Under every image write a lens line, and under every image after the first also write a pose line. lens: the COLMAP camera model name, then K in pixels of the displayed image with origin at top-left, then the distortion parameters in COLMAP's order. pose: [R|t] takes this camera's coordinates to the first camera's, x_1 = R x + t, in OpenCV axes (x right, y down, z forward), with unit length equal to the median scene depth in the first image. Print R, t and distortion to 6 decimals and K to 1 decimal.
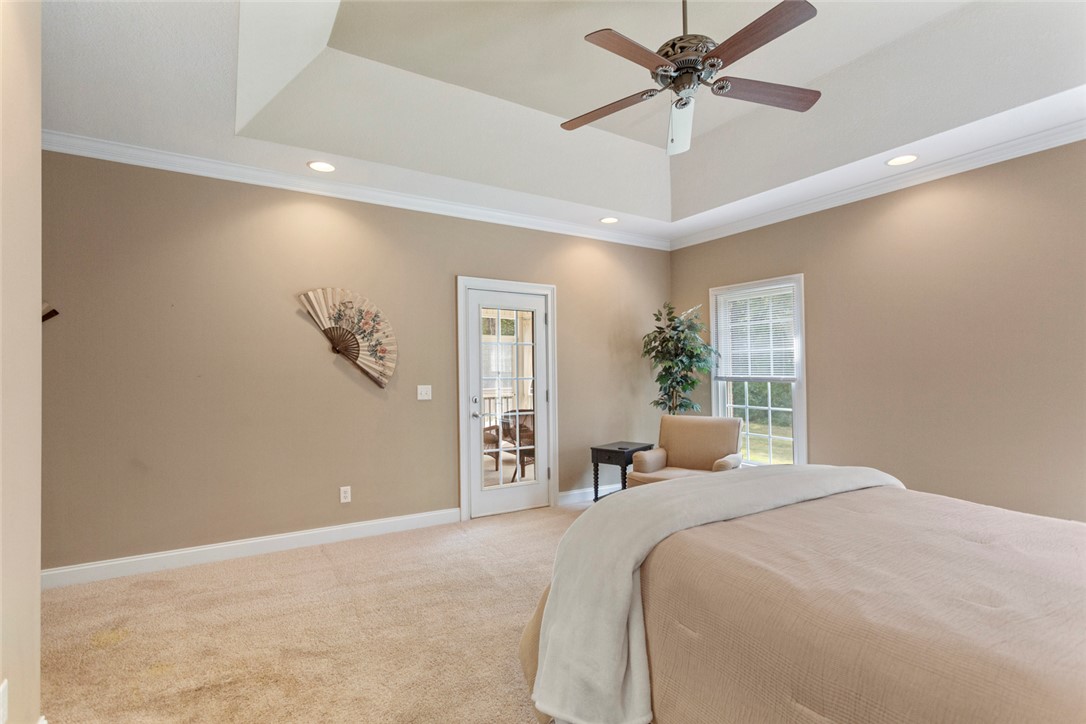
lens RADIAL K [[522.8, 0, 539.3], [0, 522.8, 367.1], [0, 0, 1]] dist [0.002379, -0.000005]
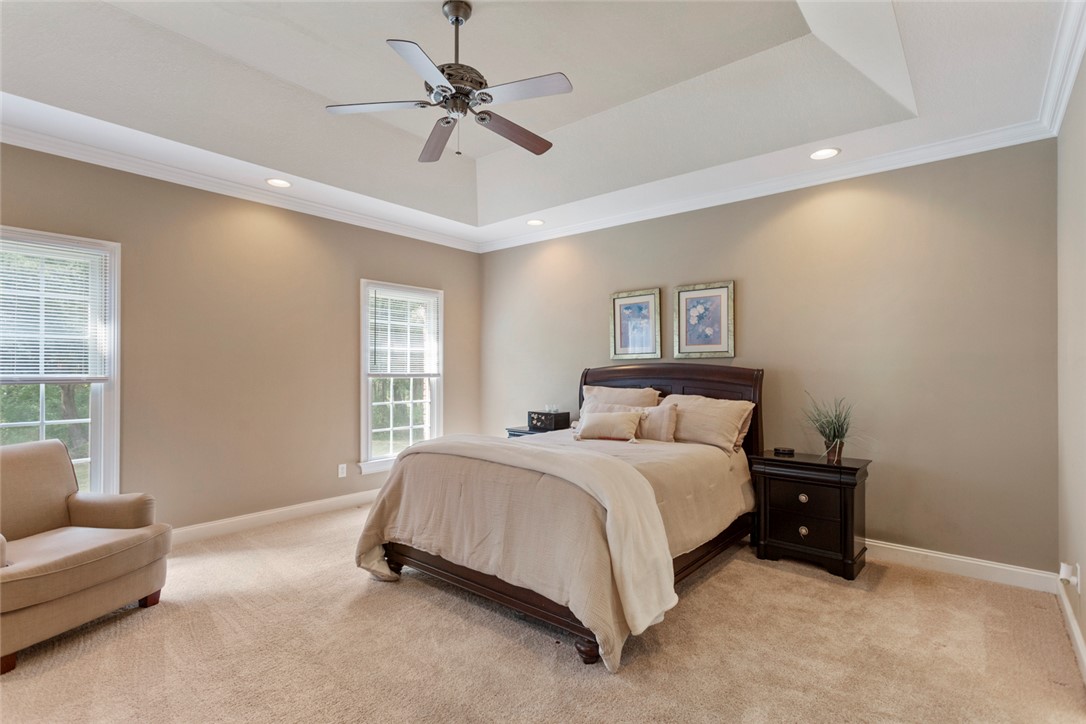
lens RADIAL K [[522.8, 0, 538.9], [0, 522.8, 363.1], [0, 0, 1]] dist [0.002379, -0.000005]
pose [[-0.311222, 0.026619, 0.949964, -0.659109], [-0.007410, 0.999509, -0.030434, 0.027183], [-0.950308, -0.016511, -0.310872, 1.000483]]
